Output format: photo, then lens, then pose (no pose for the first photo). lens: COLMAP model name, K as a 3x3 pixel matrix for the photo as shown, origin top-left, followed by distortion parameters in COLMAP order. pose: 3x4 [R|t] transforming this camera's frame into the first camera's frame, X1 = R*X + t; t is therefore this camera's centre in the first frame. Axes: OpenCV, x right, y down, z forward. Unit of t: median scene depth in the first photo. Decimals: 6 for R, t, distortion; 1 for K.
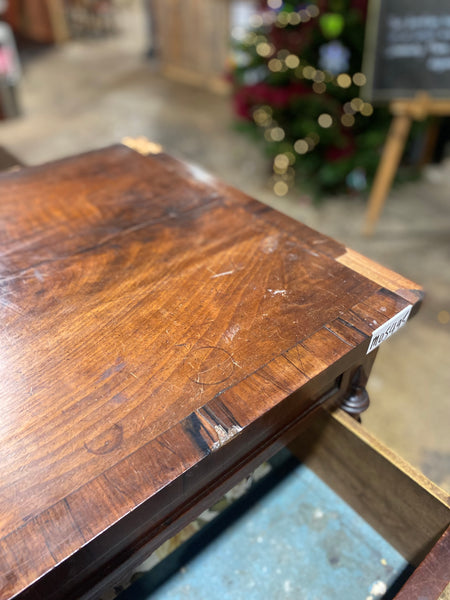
lens RADIAL K [[451.1, 0, 223.3], [0, 451.1, 299.7], [0, 0, 1]] dist [0.014851, -0.022847]
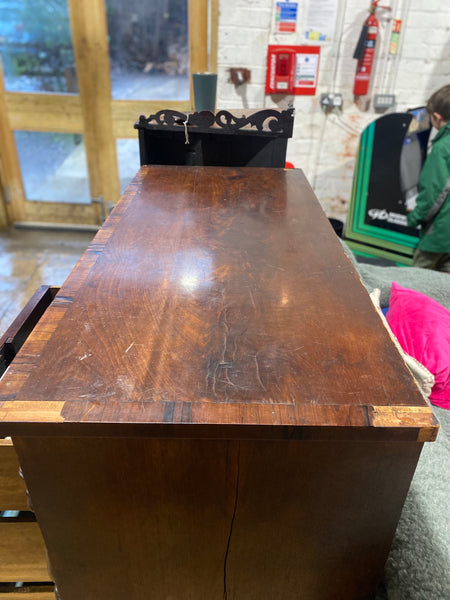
lens RADIAL K [[451.1, 0, 224.4], [0, 451.1, 304.8], [0, 0, 1]] dist [0.014851, -0.022847]
pose [[-0.652394, 0.398047, -0.644935, 0.763838], [-0.466232, 0.460109, 0.755598, -1.525703], [0.597504, 0.793636, -0.114590, 1.451547]]
